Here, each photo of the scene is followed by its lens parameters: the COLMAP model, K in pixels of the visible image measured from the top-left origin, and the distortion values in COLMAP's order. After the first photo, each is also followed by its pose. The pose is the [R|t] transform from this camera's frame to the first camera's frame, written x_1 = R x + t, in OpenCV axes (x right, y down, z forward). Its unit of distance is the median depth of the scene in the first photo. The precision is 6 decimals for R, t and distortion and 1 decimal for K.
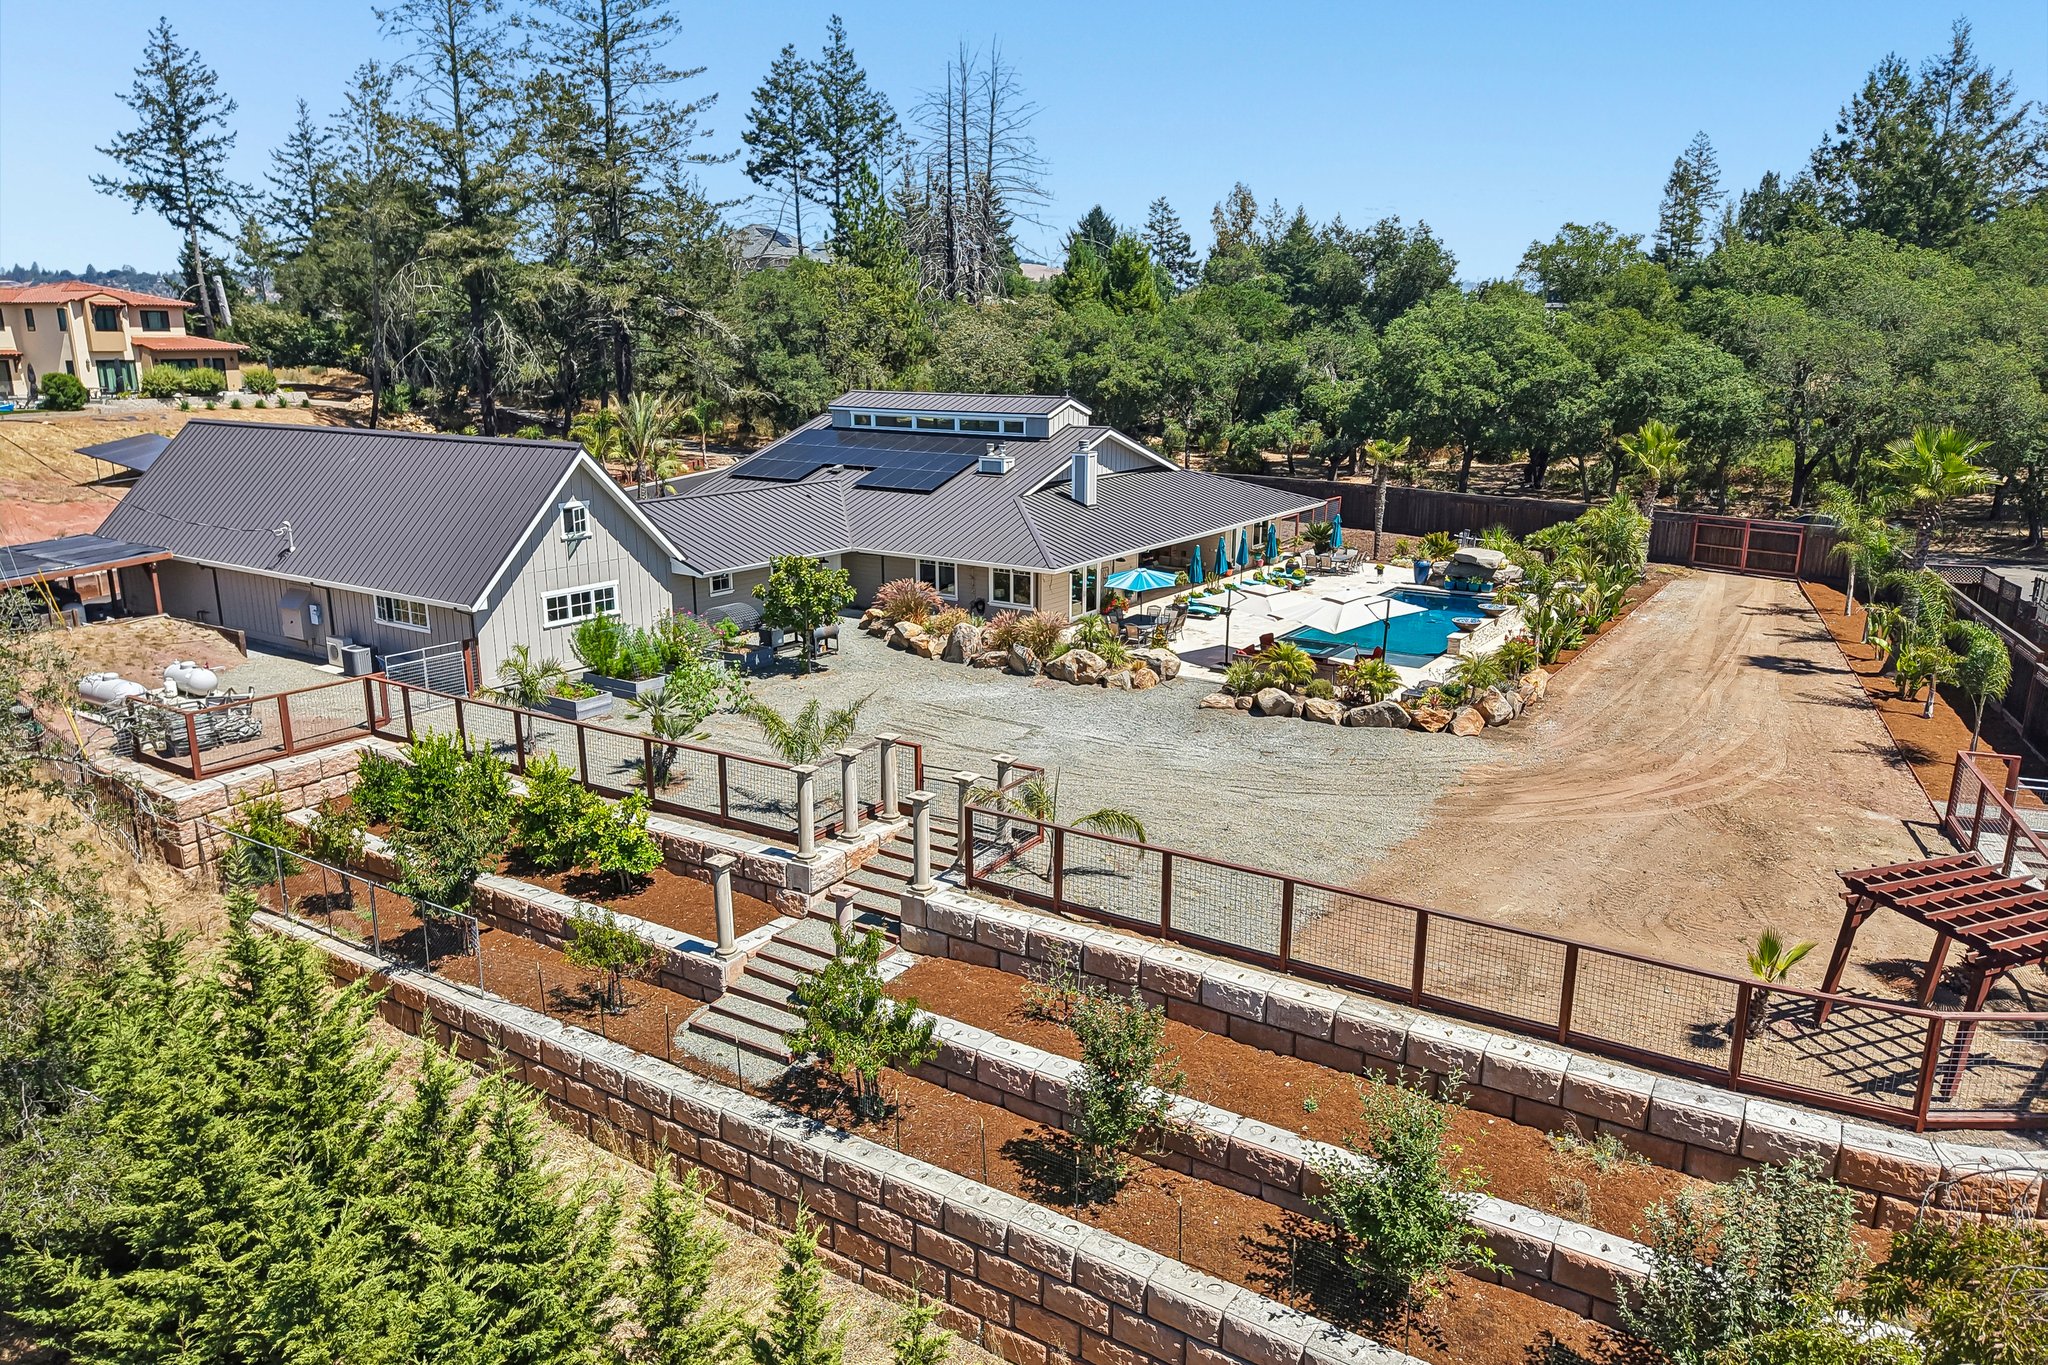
lens RADIAL K [[1393.8, 0, 1024.0], [0, 1393.8, 682.5], [0, 0, 1]] dist [0.010349, 0.005794]
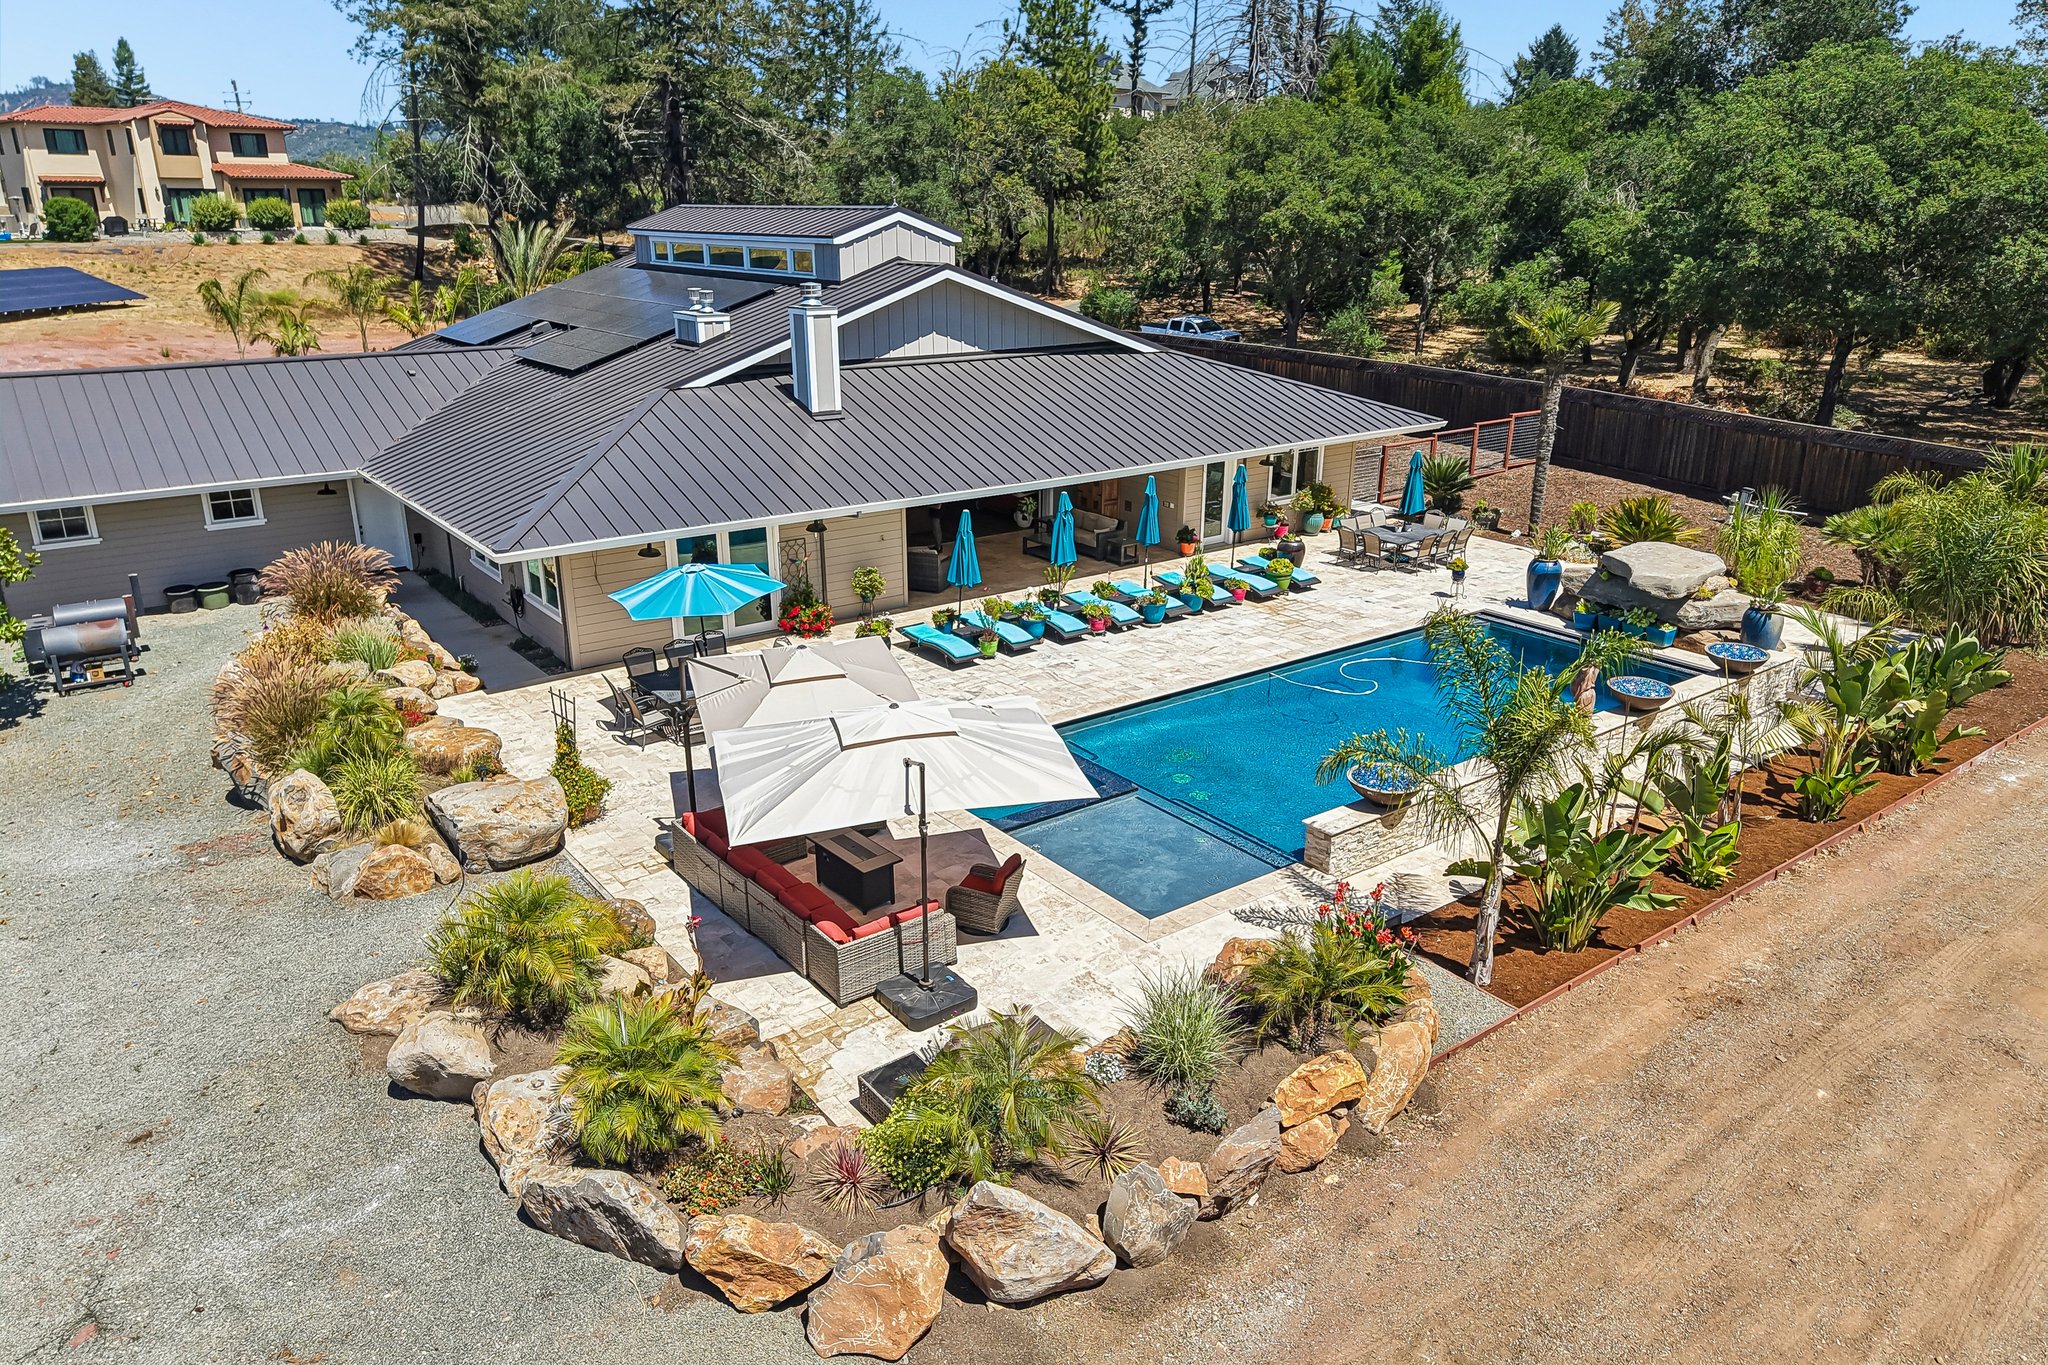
lens RADIAL K [[1392.2, 0, 1024.0], [0, 1392.2, 682.5], [0, 0, 1]] dist [-0.034870, 0.043954]
pose [[0.942946, 0.110641, -0.314025, 0.200661], [-0.081495, 0.991179, 0.104513, -0.059992], [0.322818, -0.072959, 0.943645, 0.362331]]
